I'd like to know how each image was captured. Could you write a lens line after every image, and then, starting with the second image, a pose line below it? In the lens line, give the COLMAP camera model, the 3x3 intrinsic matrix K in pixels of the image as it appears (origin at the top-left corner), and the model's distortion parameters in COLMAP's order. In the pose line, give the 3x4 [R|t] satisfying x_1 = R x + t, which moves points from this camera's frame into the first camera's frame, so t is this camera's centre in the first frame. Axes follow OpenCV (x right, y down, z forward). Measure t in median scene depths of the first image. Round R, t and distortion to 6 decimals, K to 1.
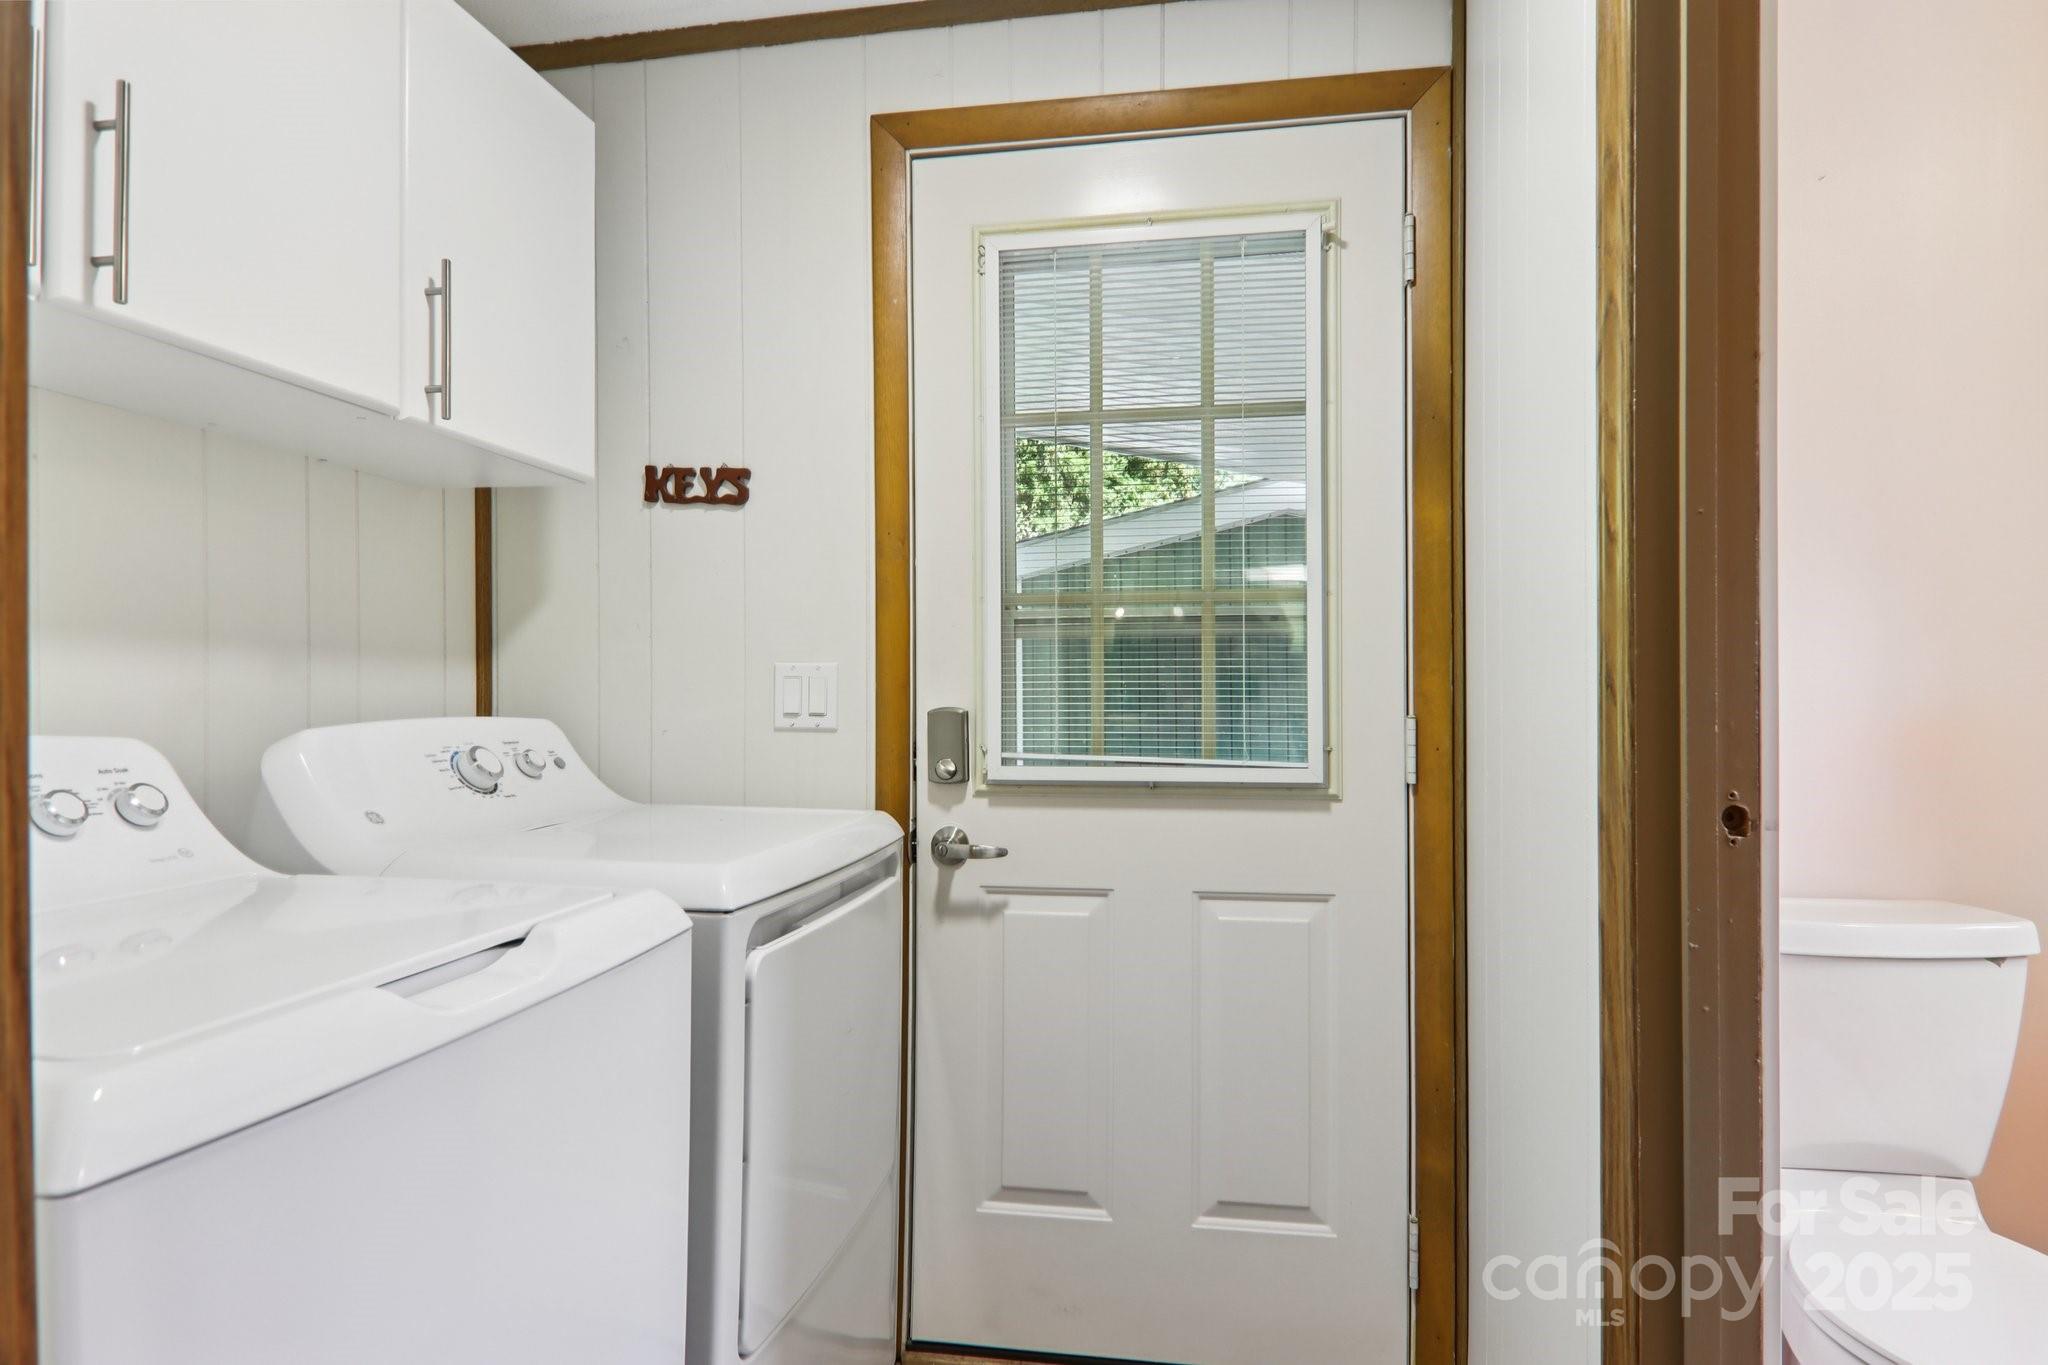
lens RADIAL K [[1156.3, 0, 1026.6], [0, 1156.3, 688.5], [0, 0, 1]] dist [0.002008, -0.016967]
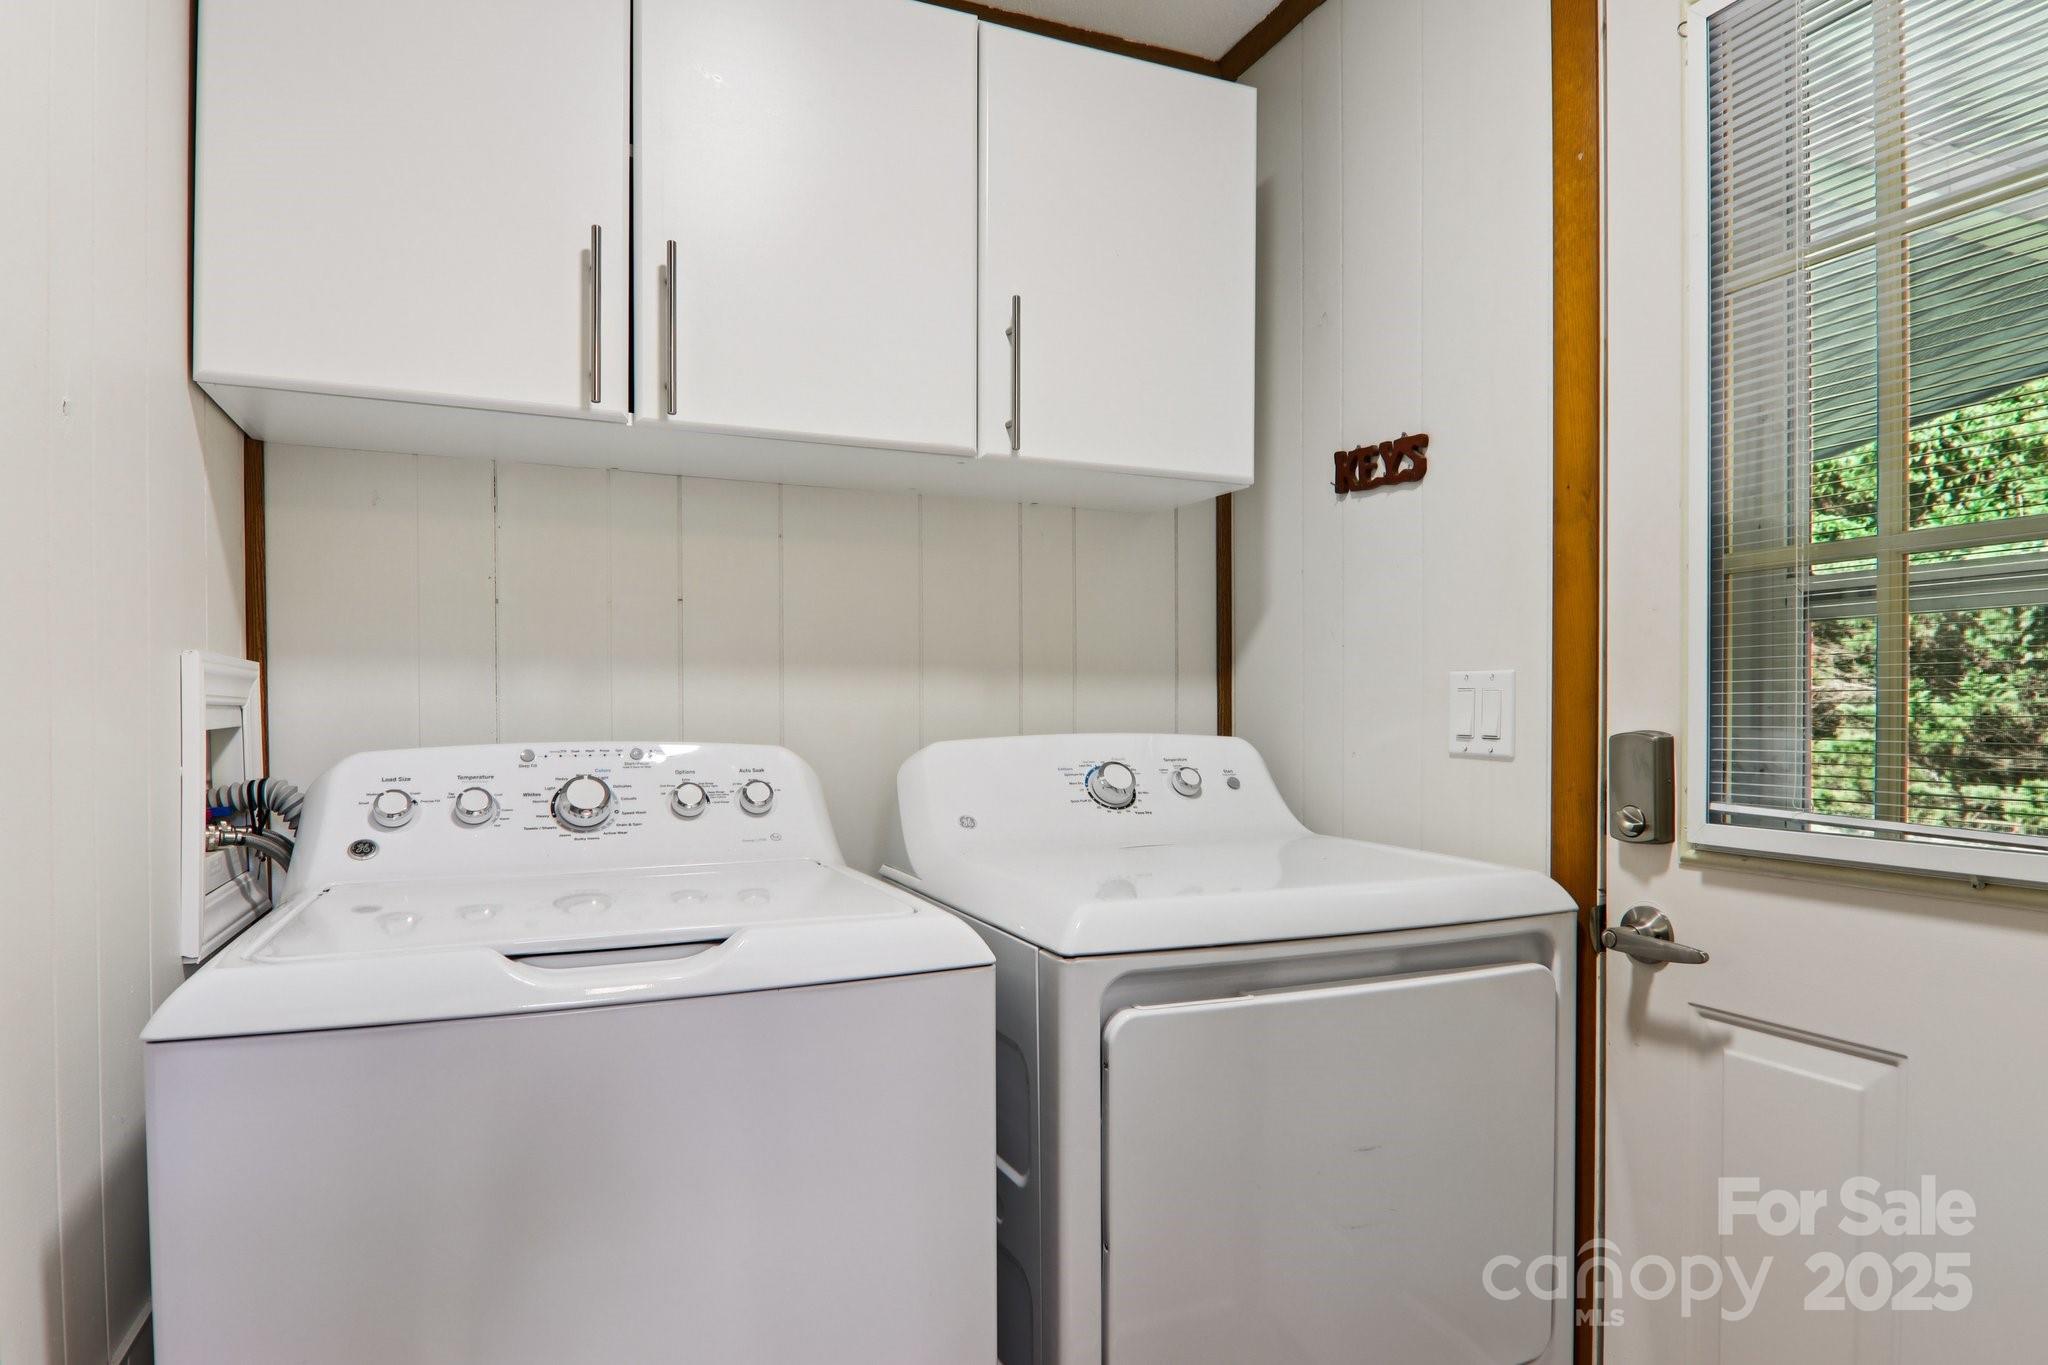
lens RADIAL K [[1183.3, 0, 1020.5], [0, 1183.3, 726.8], [0, 0, 1]] dist [0.001459, 0.000098]
pose [[0.542668, 0.012492, -0.839854, 0.315895], [0.004487, 0.999832, 0.017771, 0.000040], [0.839935, -0.013412, 0.542521, 0.315018]]
